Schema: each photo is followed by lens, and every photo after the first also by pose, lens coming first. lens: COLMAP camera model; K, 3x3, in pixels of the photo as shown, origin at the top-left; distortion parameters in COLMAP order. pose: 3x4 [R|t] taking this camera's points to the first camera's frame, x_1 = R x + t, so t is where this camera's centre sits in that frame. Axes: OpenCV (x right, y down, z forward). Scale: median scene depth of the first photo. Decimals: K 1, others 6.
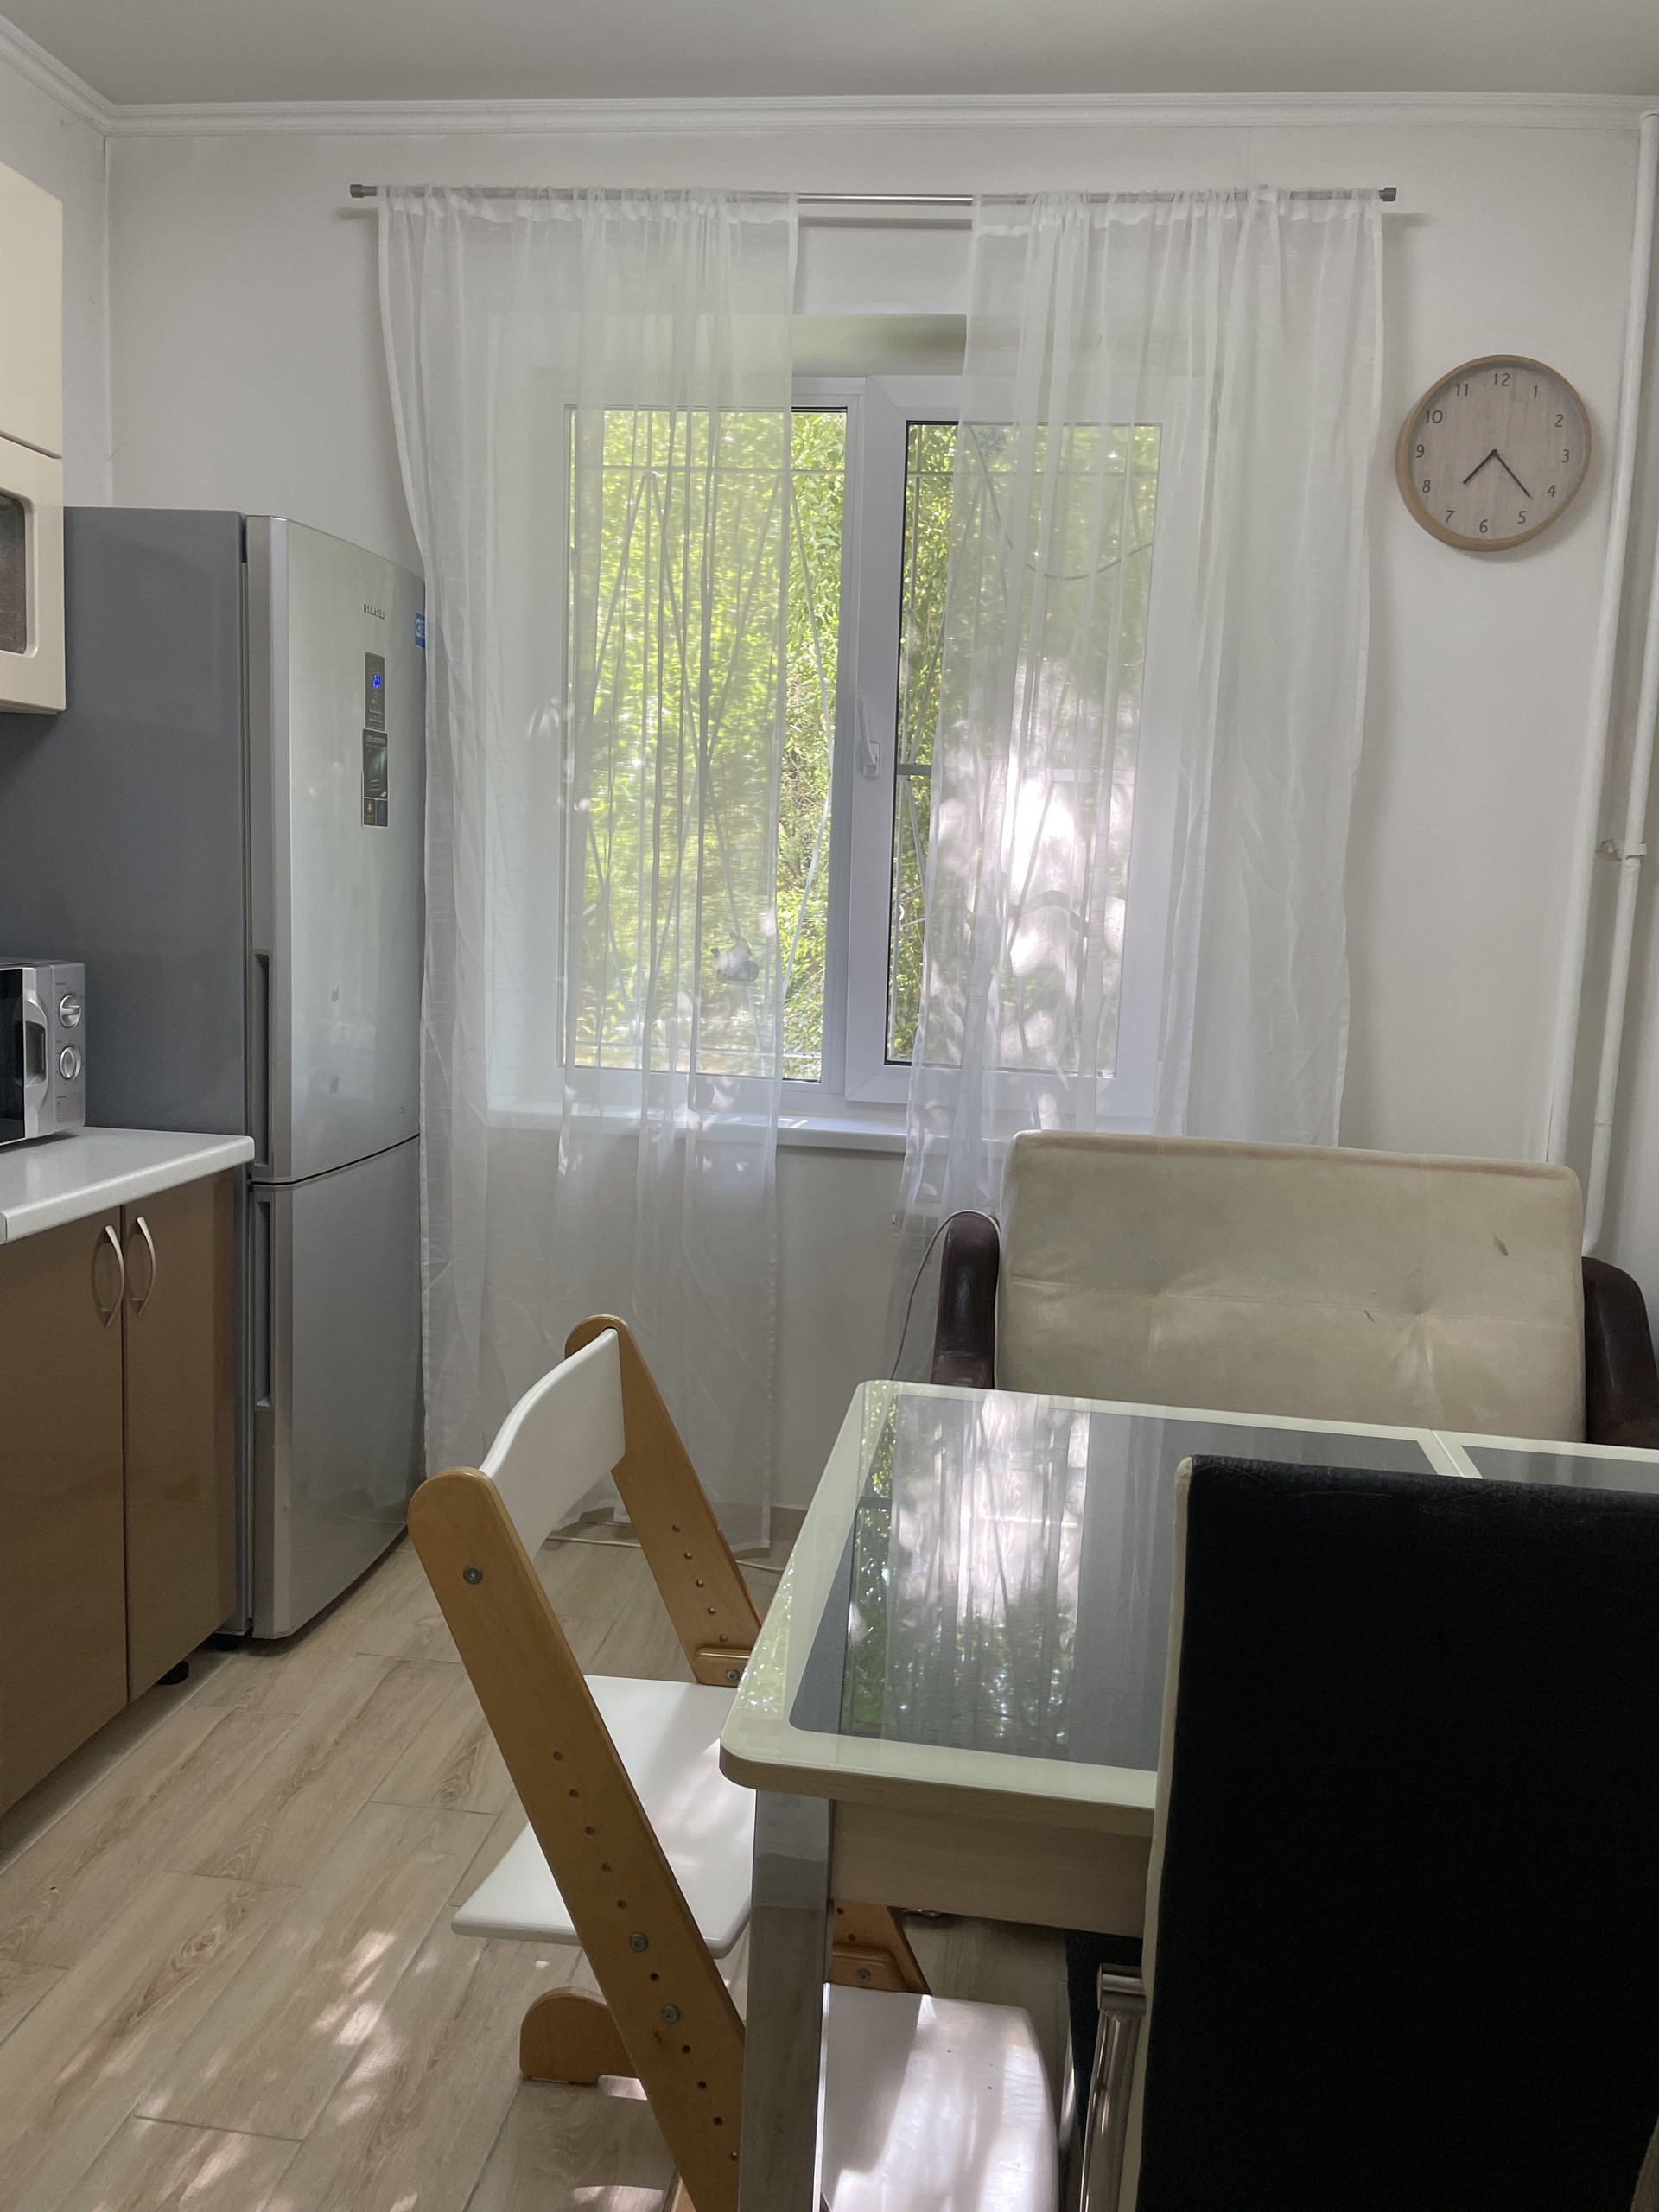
lens RADIAL K [[1680.8, 0, 841.5], [0, 1680.8, 1098.6], [0, 0, 1]] dist [0.095703, -0.133809]
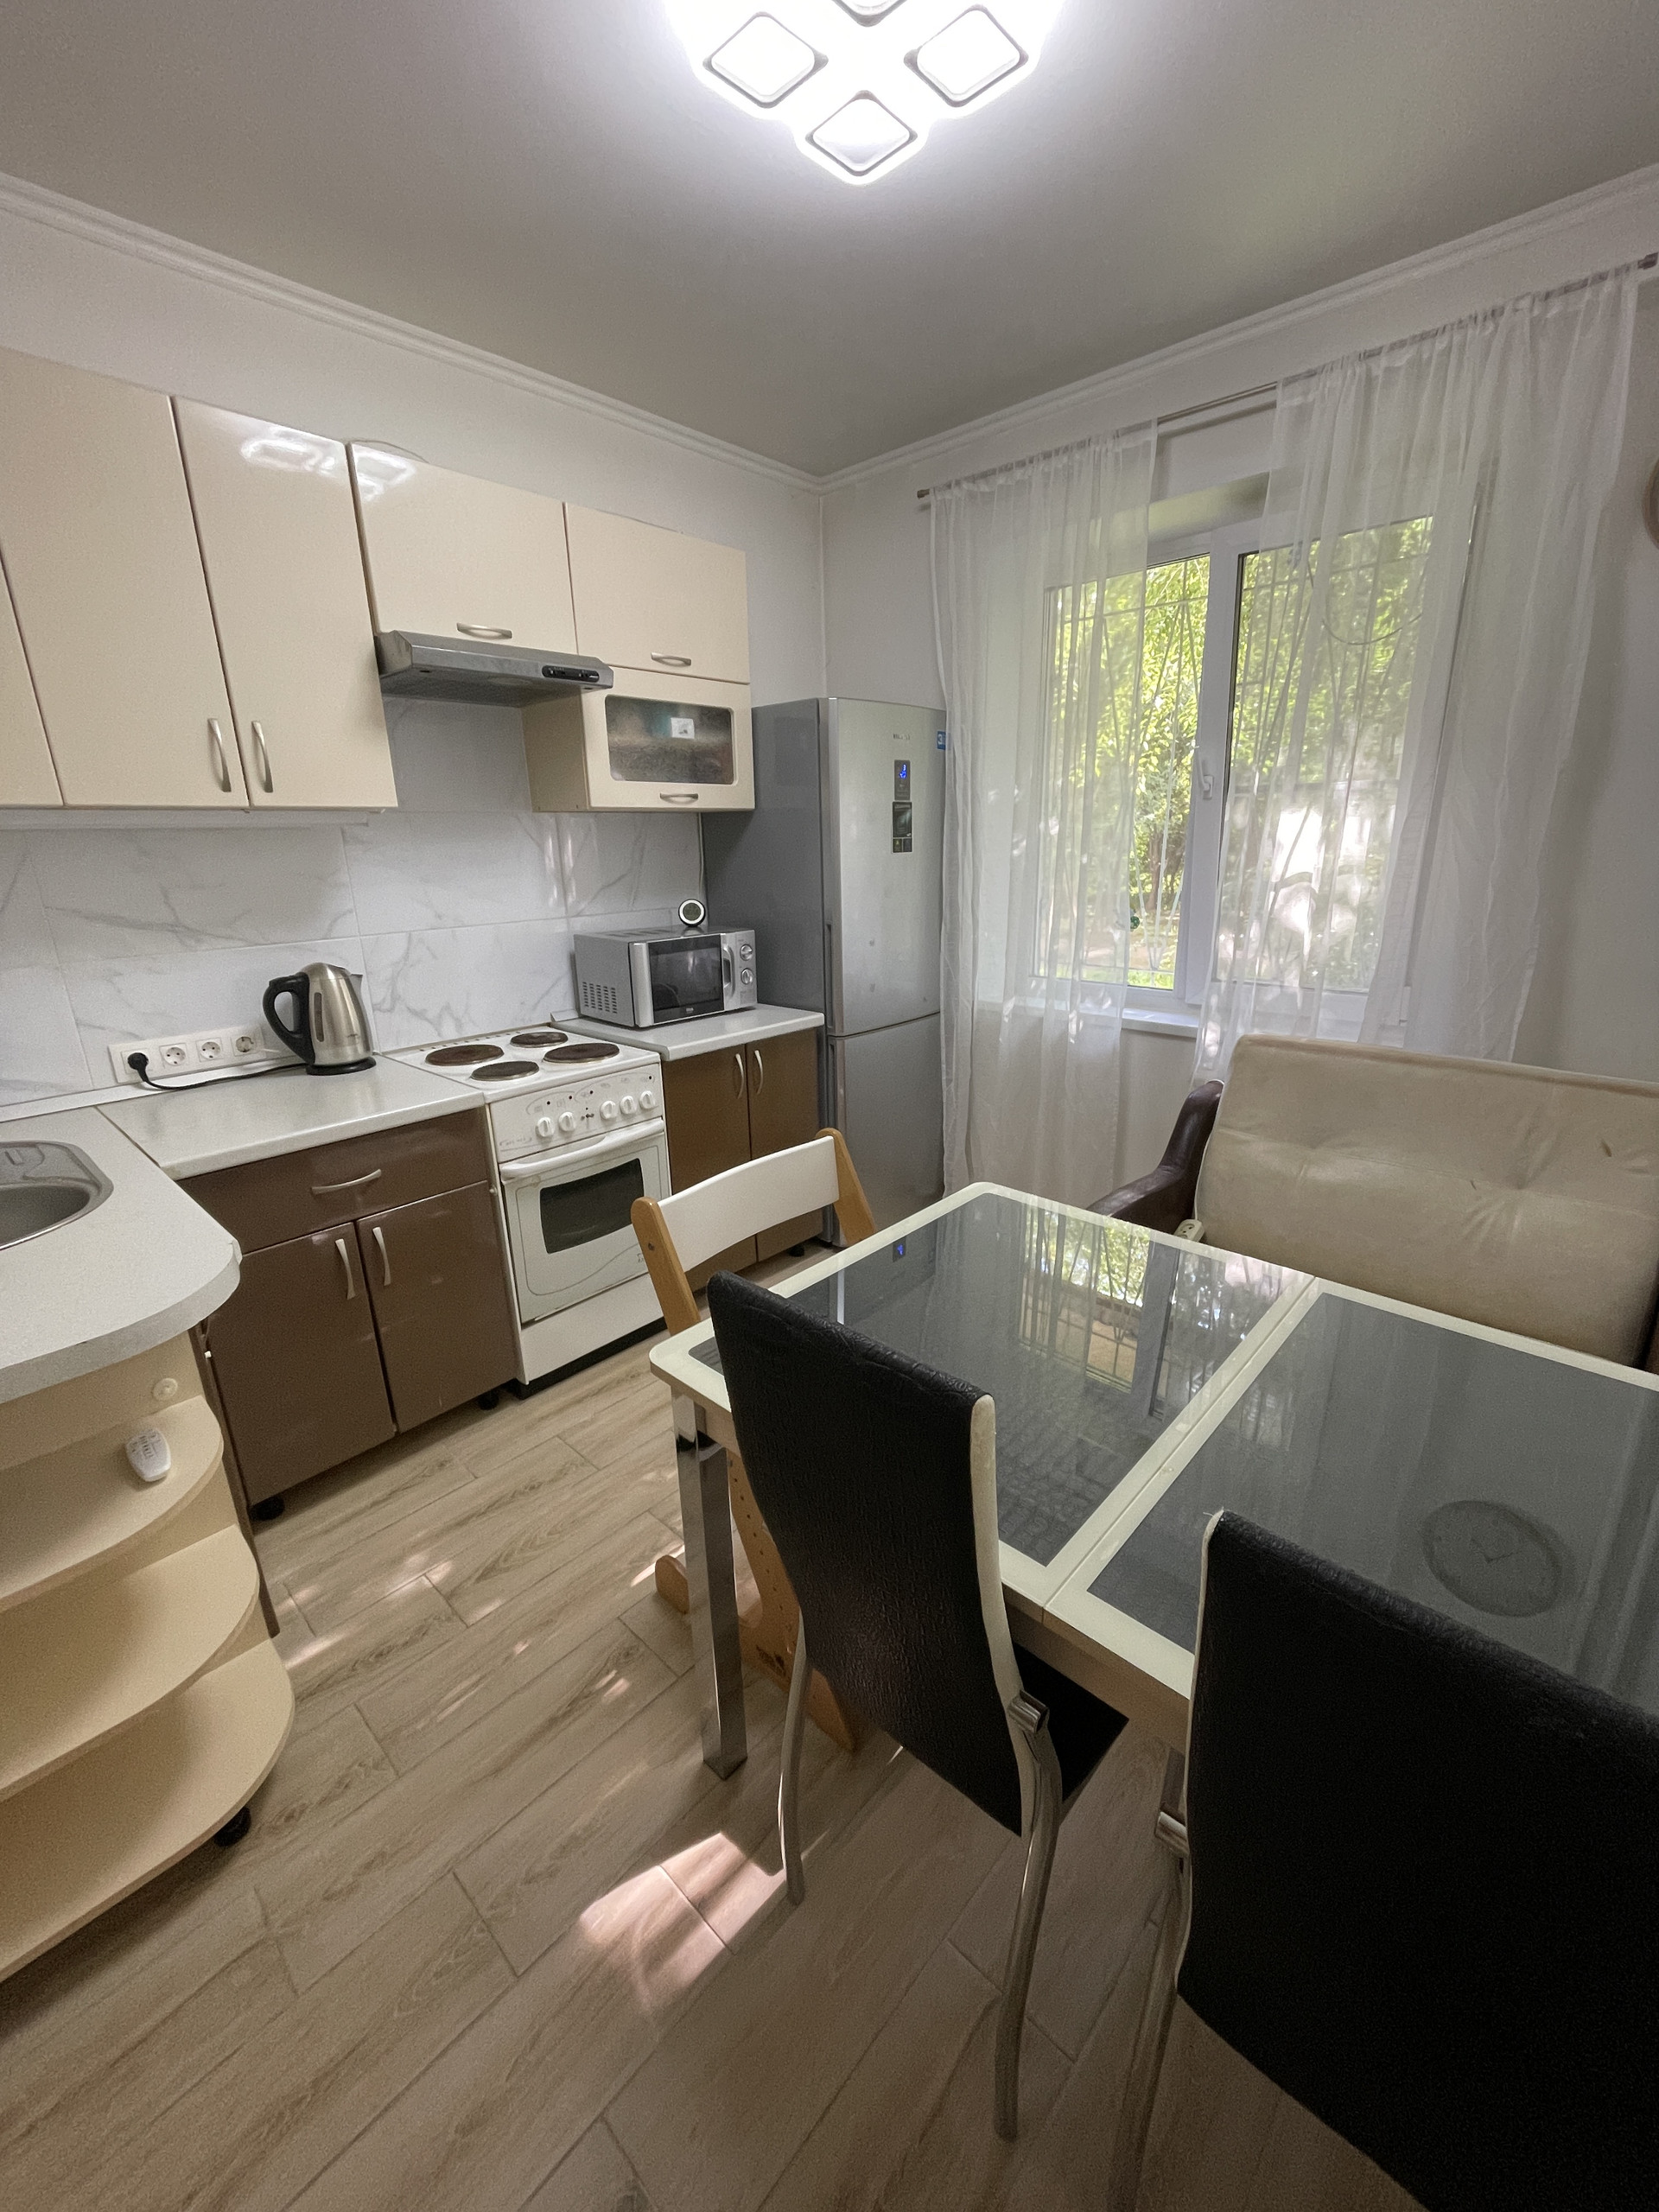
lens RADIAL K [[887.5, 0, 838.0], [0, 887.5, 1106.4], [0, 0, 1]] dist [-0.001592, -0.000383]
pose [[0.815185, 0.112385, -0.568193, 0.271702], [-0.022687, 0.986438, 0.162562, -0.038893], [0.578756, -0.119627, 0.806679, 0.110473]]
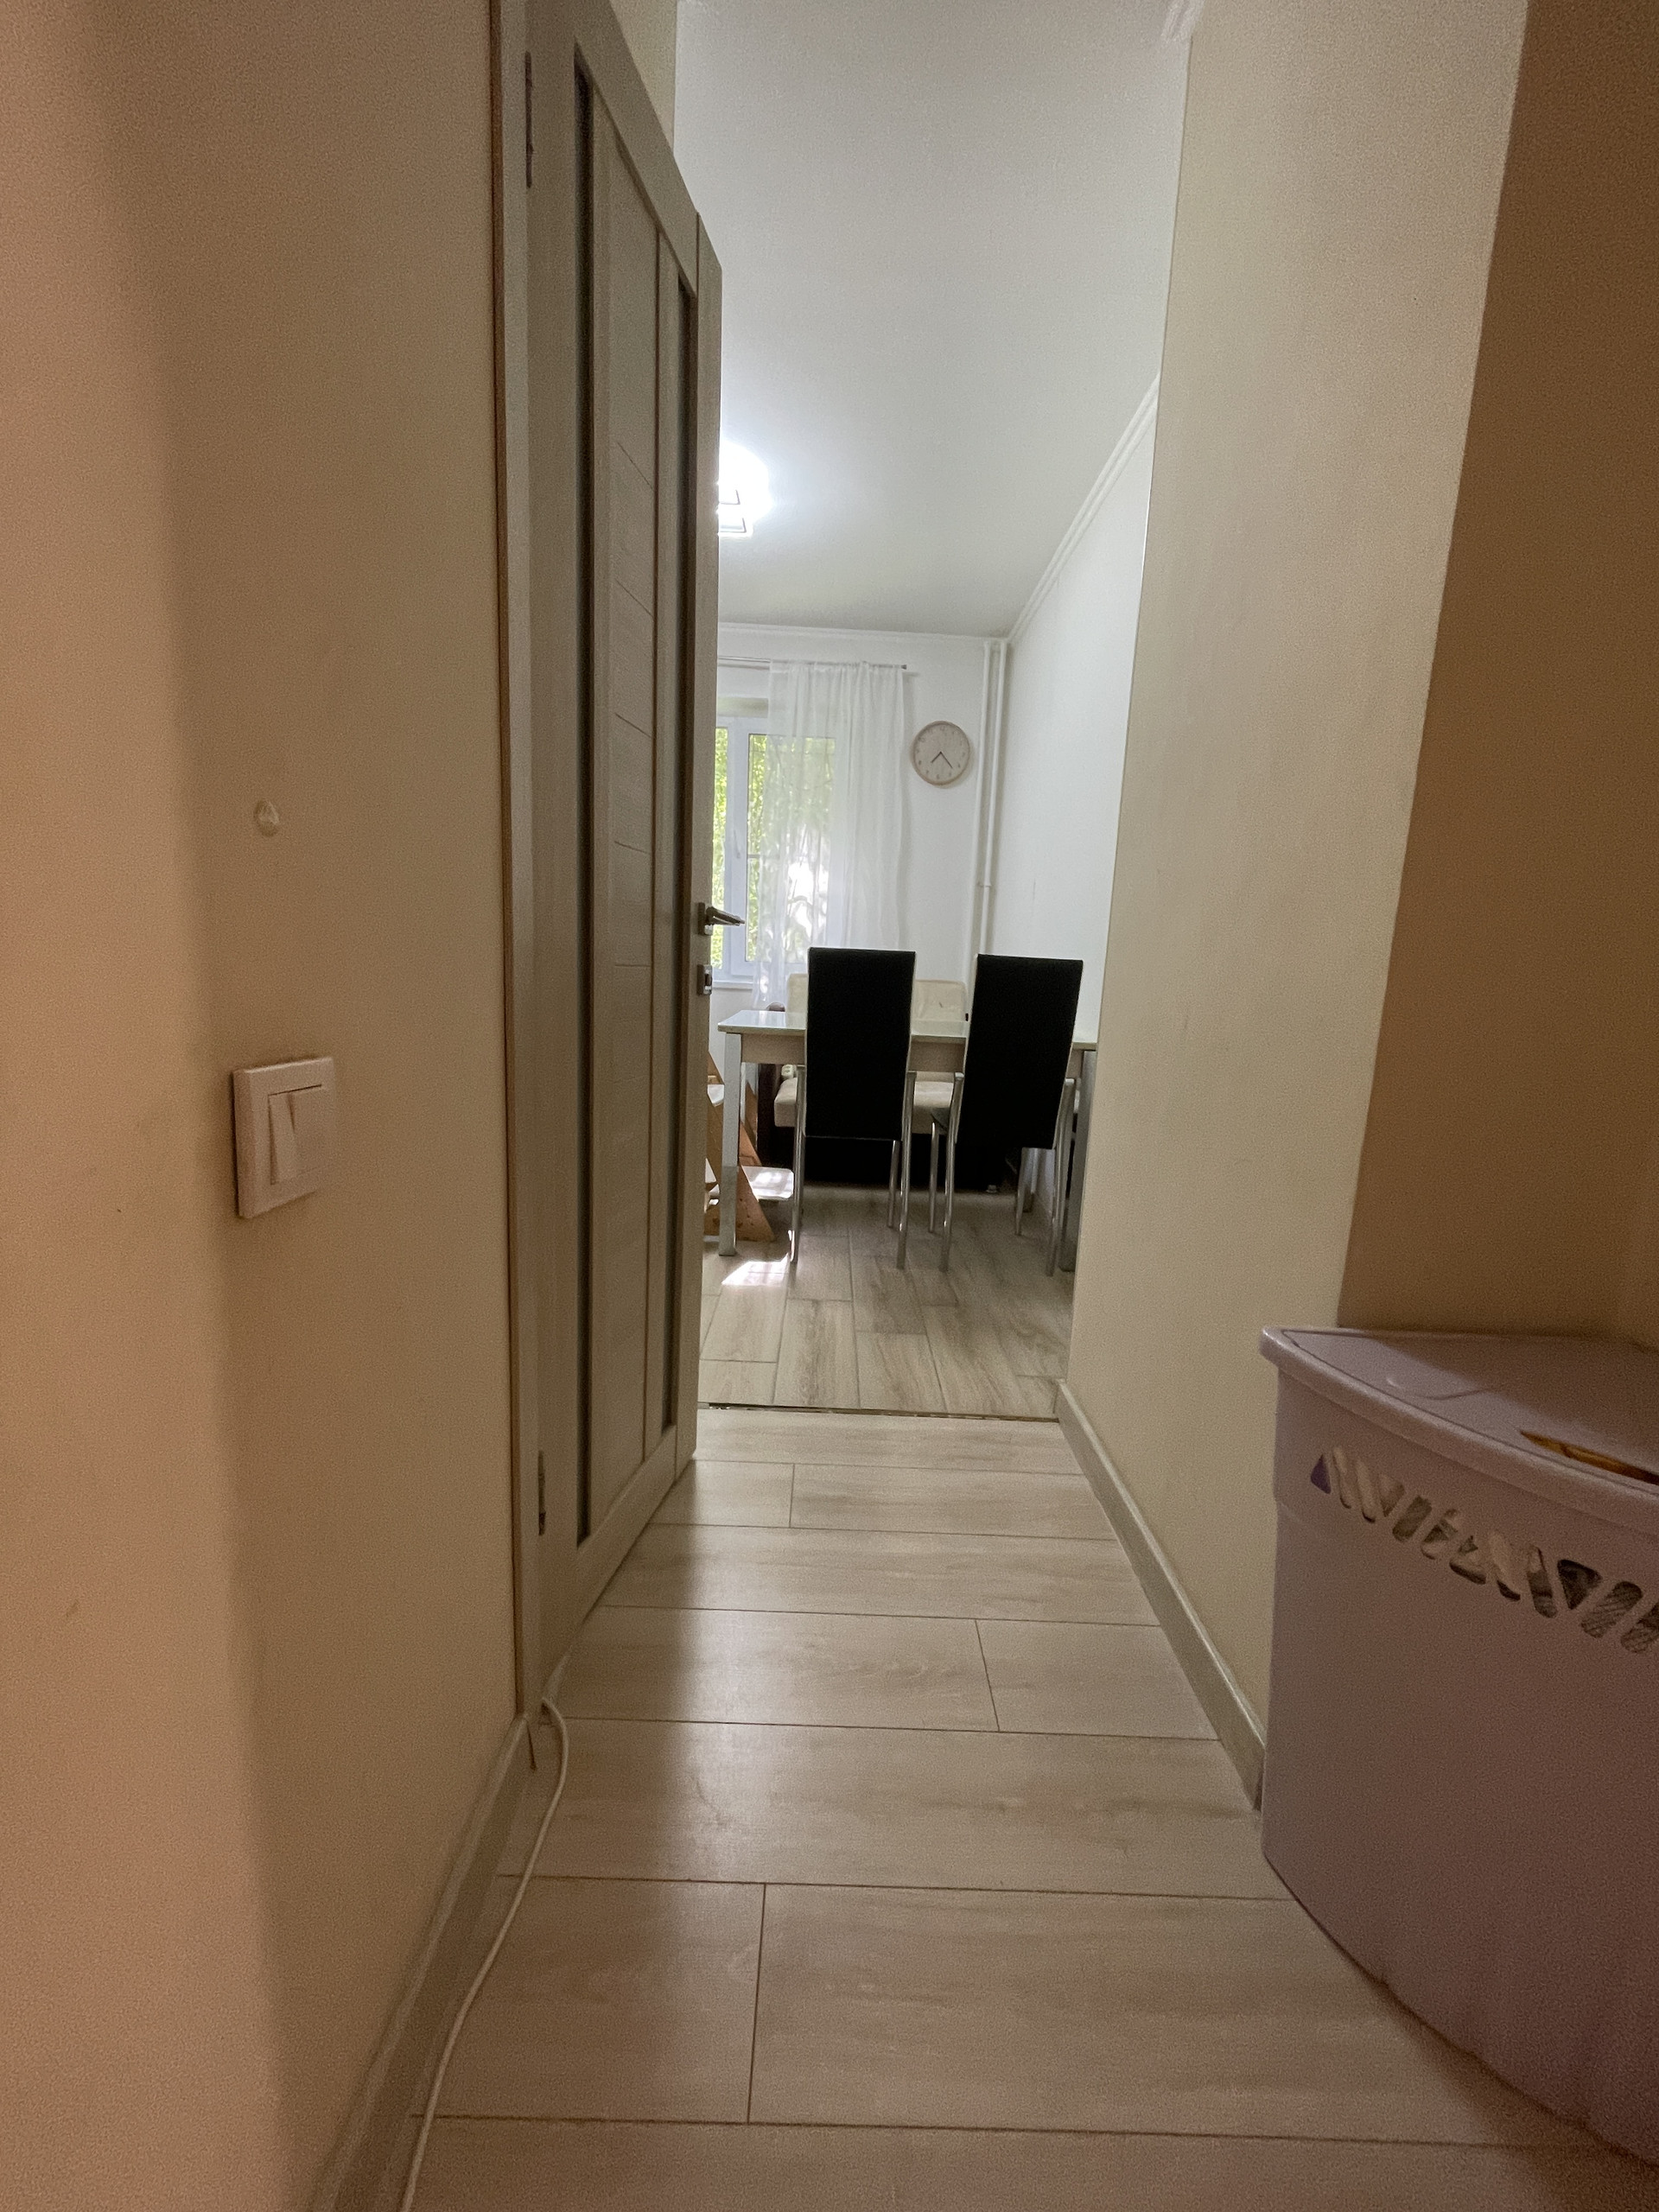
lens RADIAL K [[887.5, 0, 838.0], [0, 887.5, 1106.4], [0, 0, 1]] dist [-0.001592, -0.000383]
pose [[0.990881, -0.019241, 0.133356, -0.026695], [0.014467, 0.999223, 0.036674, 0.199127], [-0.133958, -0.034410, 0.990389, -0.585596]]
